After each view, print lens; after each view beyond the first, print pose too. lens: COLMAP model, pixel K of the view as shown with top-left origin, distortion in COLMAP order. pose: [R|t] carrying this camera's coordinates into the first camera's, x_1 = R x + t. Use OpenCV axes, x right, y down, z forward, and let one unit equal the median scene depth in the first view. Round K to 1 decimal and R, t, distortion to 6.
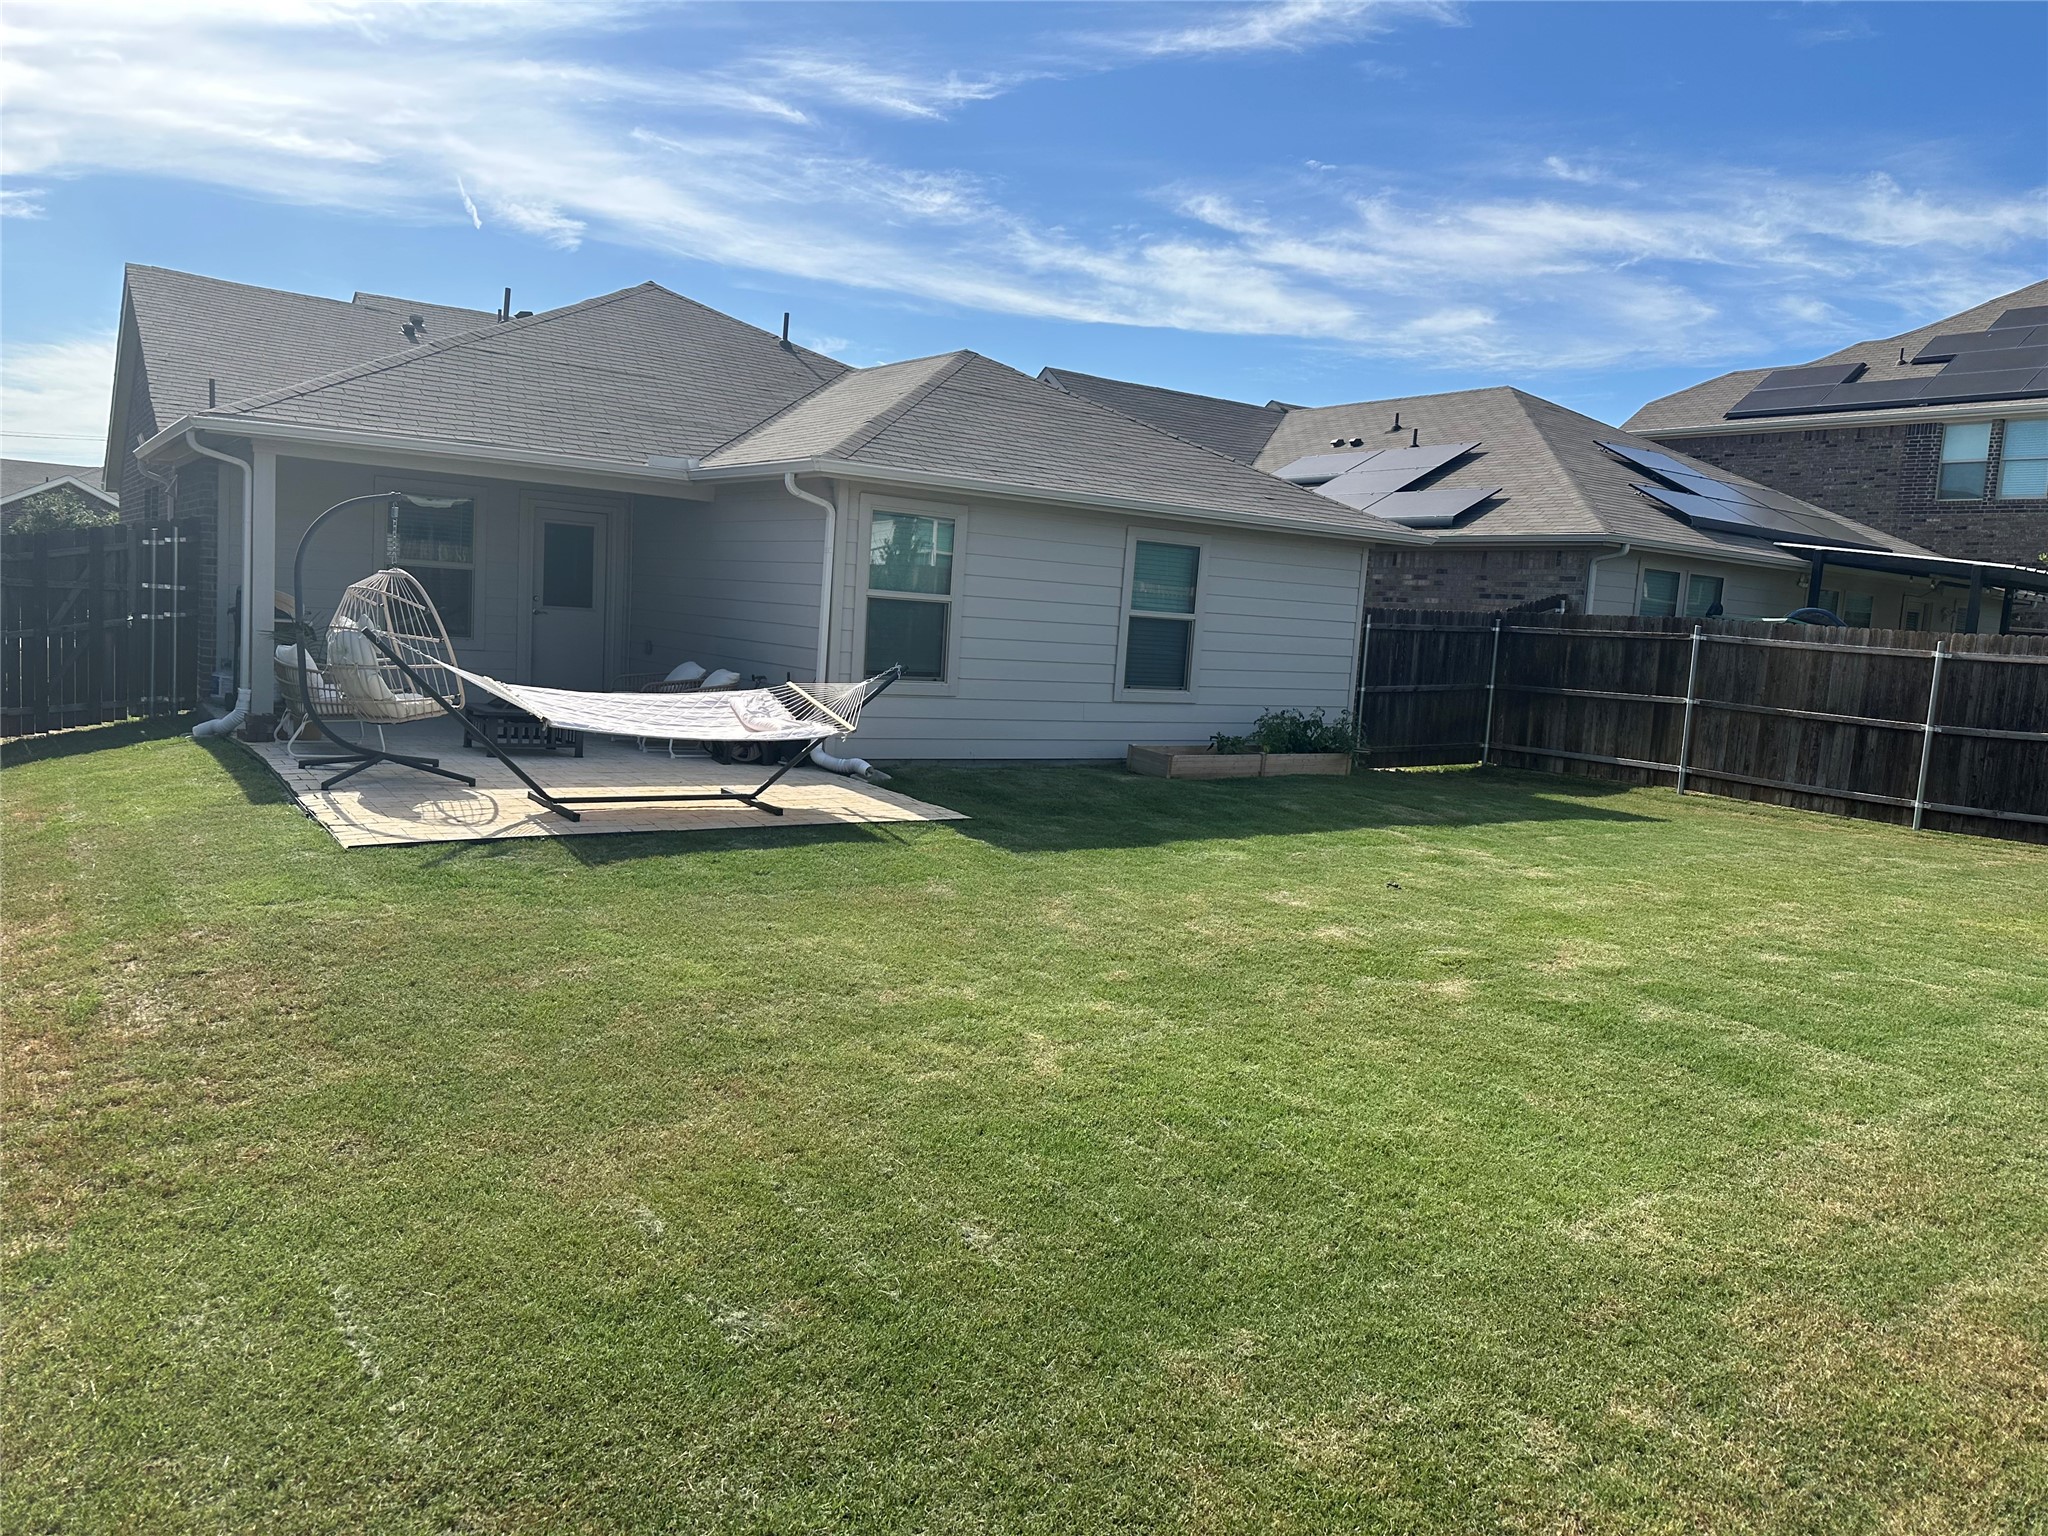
lens RADIAL K [[1419.4, 0, 1021.0], [0, 1419.4, 772.2], [0, 0, 1]] dist [0.033780, -0.047630]
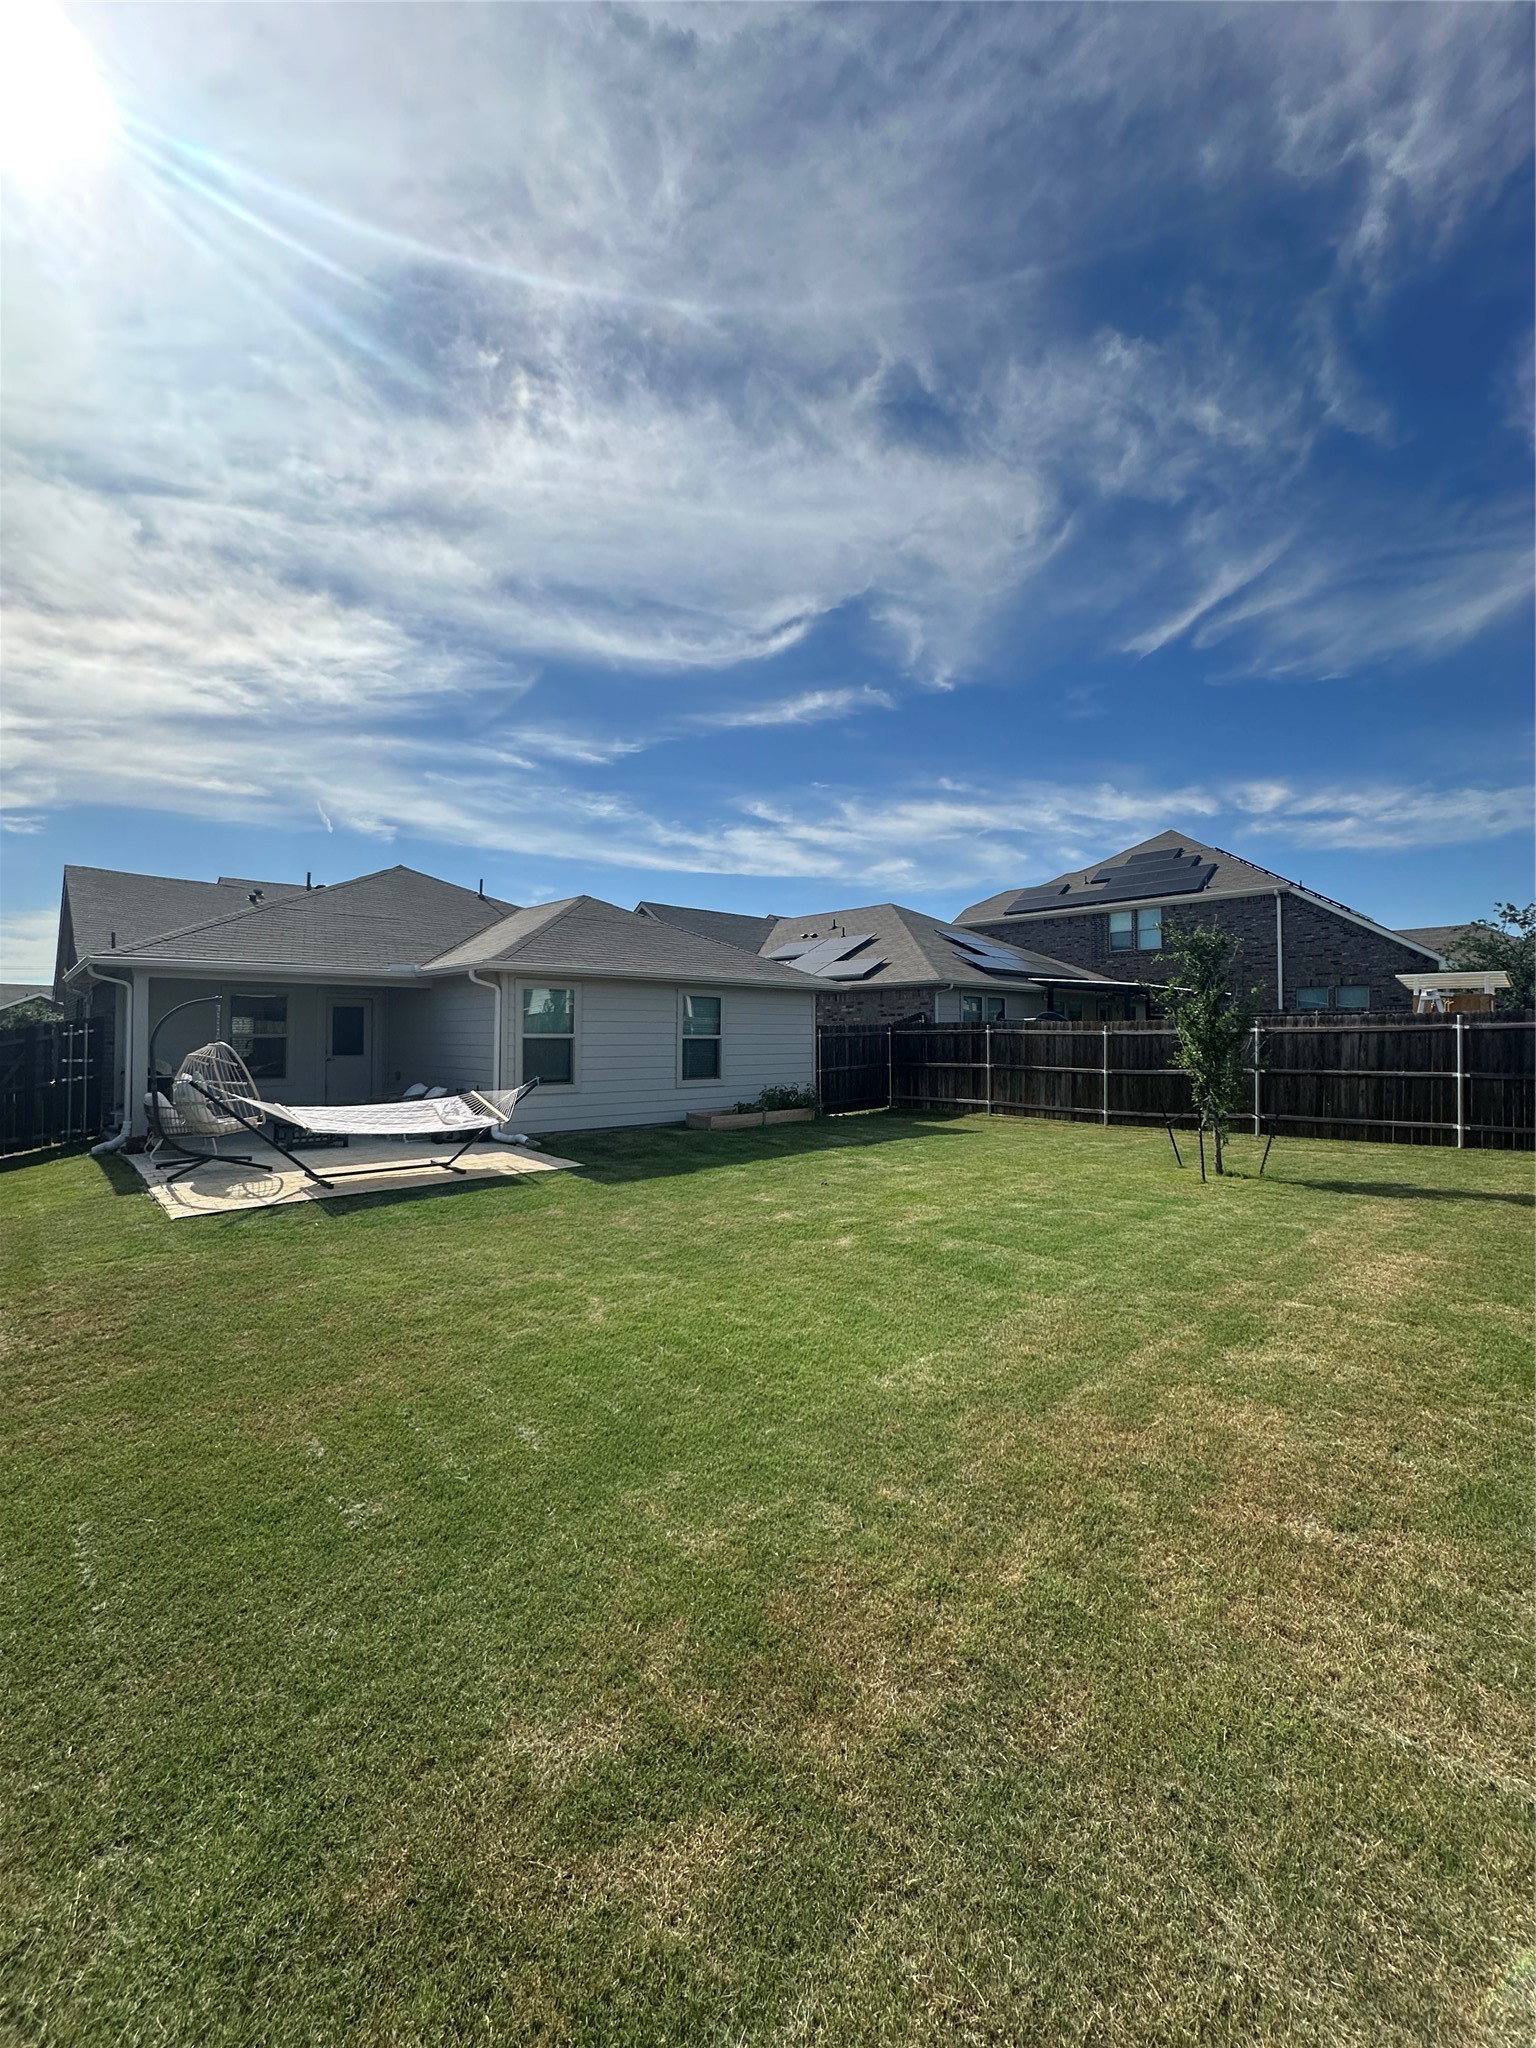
lens RADIAL K [[812.6, 0, 773.7], [0, 812.6, 1019.1], [0, 0, 1]] dist [-0.013798, 0.001271]
pose [[0.986437, -0.060865, 0.152436, 0.056117], [0.080103, 0.989116, -0.123425, -0.002785], [-0.143265, 0.133962, 0.980576, -0.005664]]
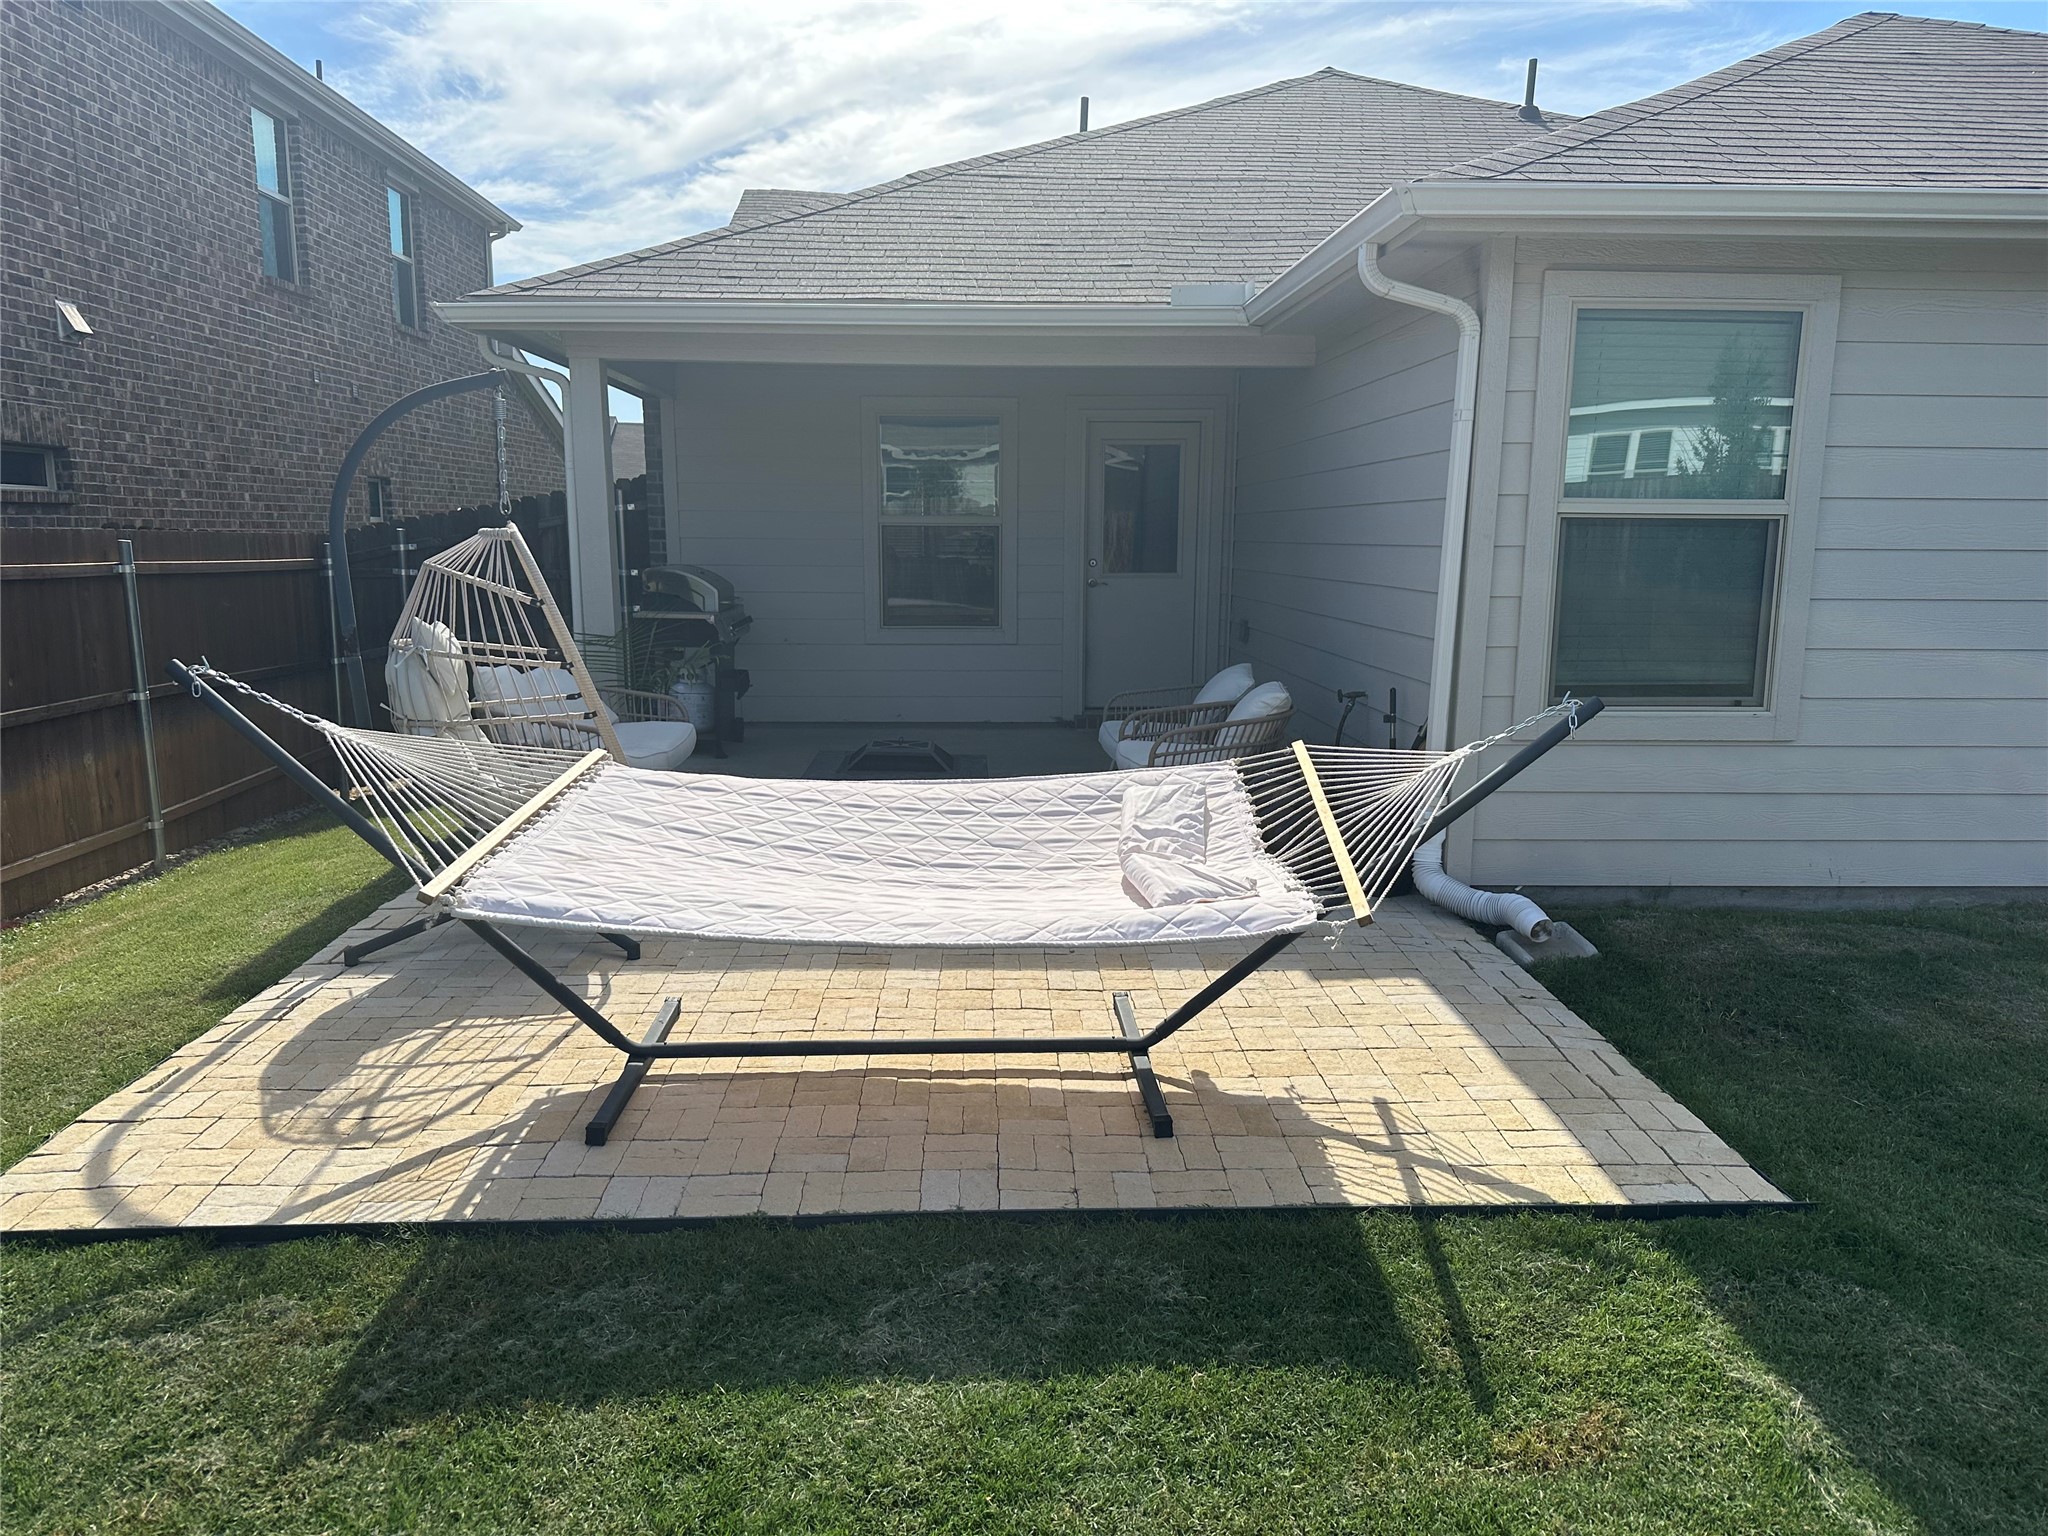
lens RADIAL K [[1419.4, 0, 1034.2], [0, 1419.4, 776.9], [0, 0, 1]] dist [0.033780, -0.047630]
pose [[0.841075, 0.029560, -0.540110, -0.008493], [-0.010527, 0.999211, 0.038293, -0.078631], [0.540815, -0.026522, 0.840723, 0.722541]]
